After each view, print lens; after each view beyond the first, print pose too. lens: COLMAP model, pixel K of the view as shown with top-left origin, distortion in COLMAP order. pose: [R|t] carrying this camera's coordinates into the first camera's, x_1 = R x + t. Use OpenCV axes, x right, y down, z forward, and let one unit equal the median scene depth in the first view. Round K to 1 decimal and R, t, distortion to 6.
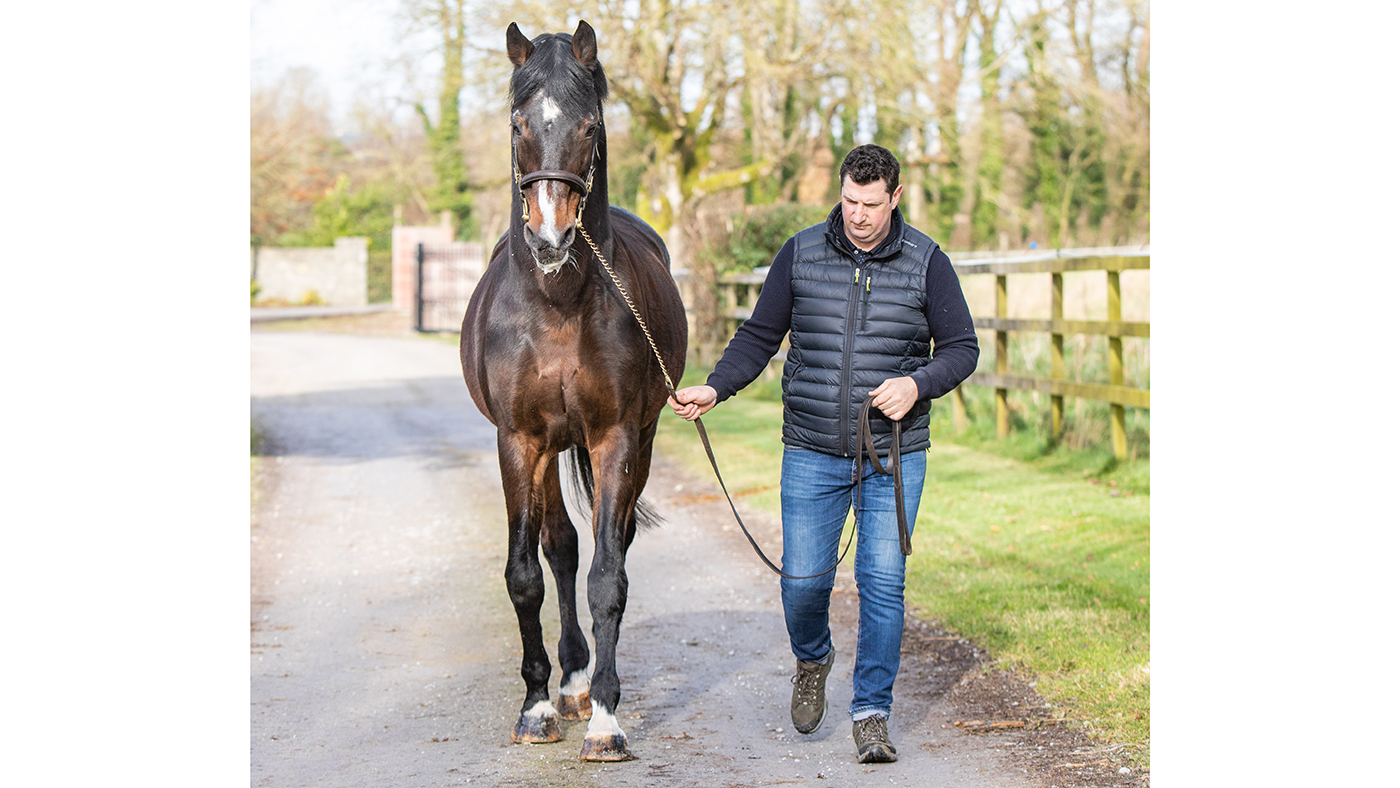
lens RADIAL K [[4257.6, 0, 700.0], [0, 4257.6, 394.0], [0, 0, 1]] dist [-0.198249, -0.449739]
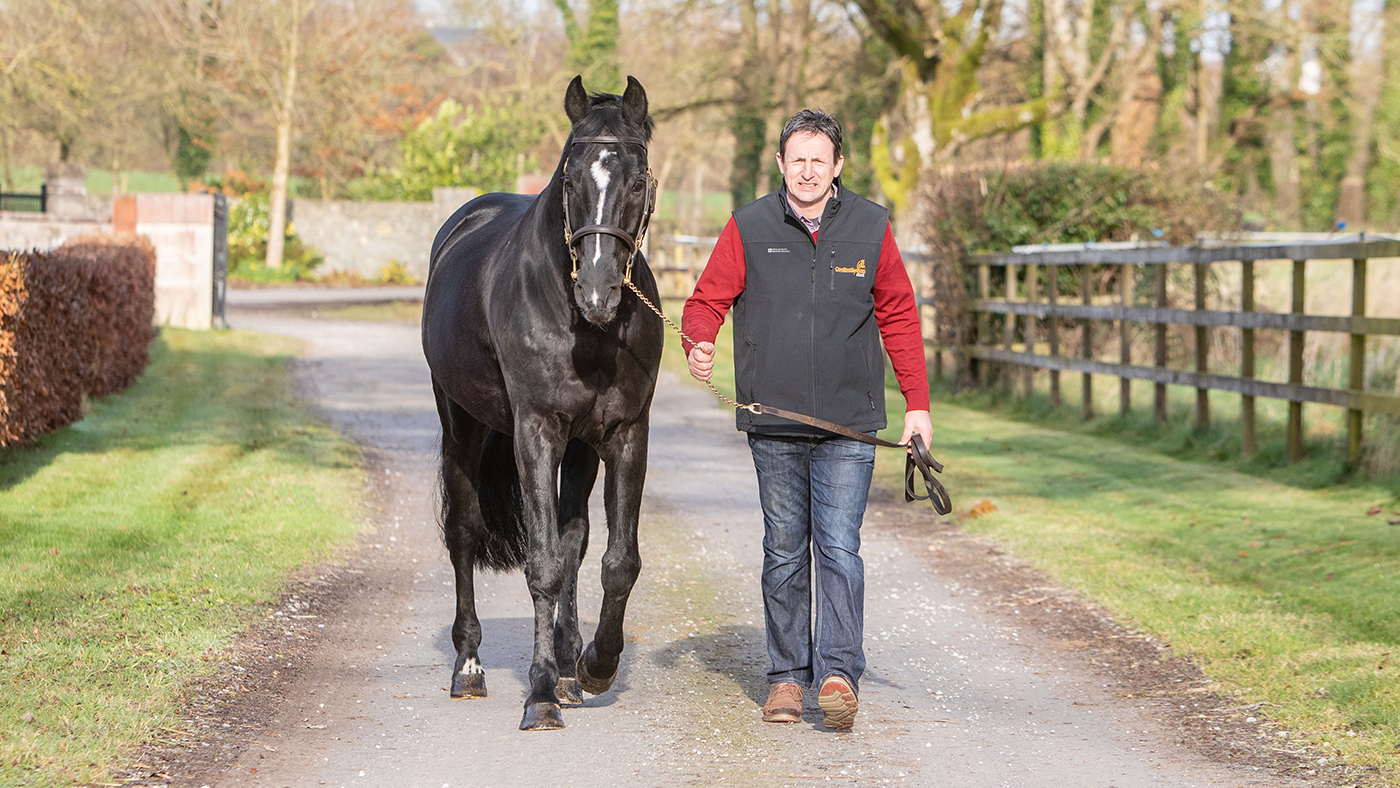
lens RADIAL K [[5069.3, 0, 700.0], [0, 5069.3, 394.0], [0, 0, 1]] dist [0.001036, 1.164204]
pose [[0.998791, 0.026804, -0.041215, -0.007276], [-0.026766, 0.999641, 0.001461, -0.005117], [0.041239, -0.000356, 0.999149, 0.166031]]
